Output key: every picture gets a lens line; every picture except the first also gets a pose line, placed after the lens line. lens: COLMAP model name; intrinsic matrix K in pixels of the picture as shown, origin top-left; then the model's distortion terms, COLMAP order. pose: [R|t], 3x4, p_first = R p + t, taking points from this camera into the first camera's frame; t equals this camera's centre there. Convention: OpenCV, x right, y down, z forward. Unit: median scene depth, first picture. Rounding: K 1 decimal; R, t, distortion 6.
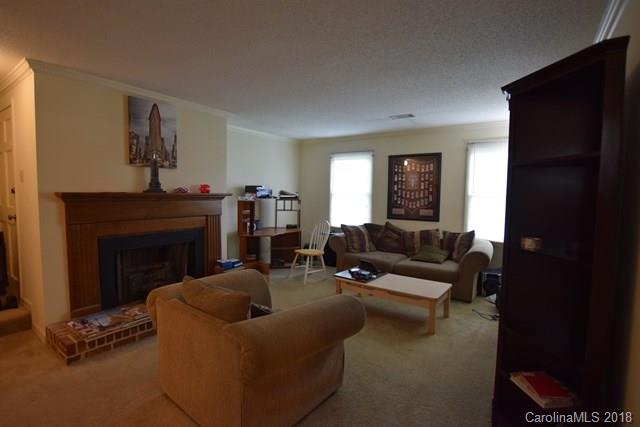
lens RADIAL K [[313.4, 0, 318.3], [0, 313.4, 213.0], [0, 0, 1]] dist [-0.000396, -0.000056]
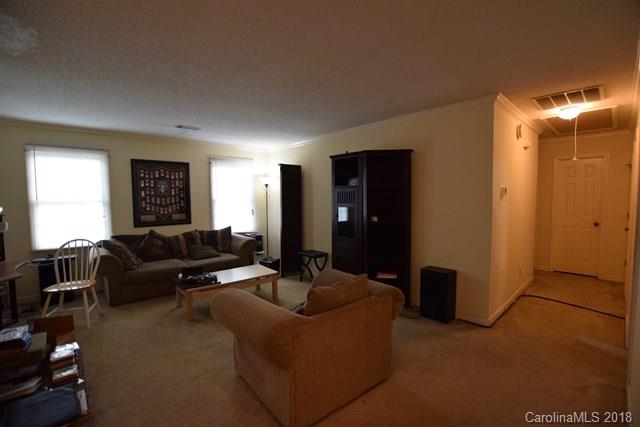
lens RADIAL K [[284.6, 0, 318.5], [0, 284.6, 213.4], [0, 0, 1]] dist [0.000353, 0.000159]
pose [[0.275892, -0.070043, 0.958633, -0.461977], [0.076921, 0.995751, 0.050618, -0.025364], [-0.958106, 0.059774, 0.280108, 0.262171]]
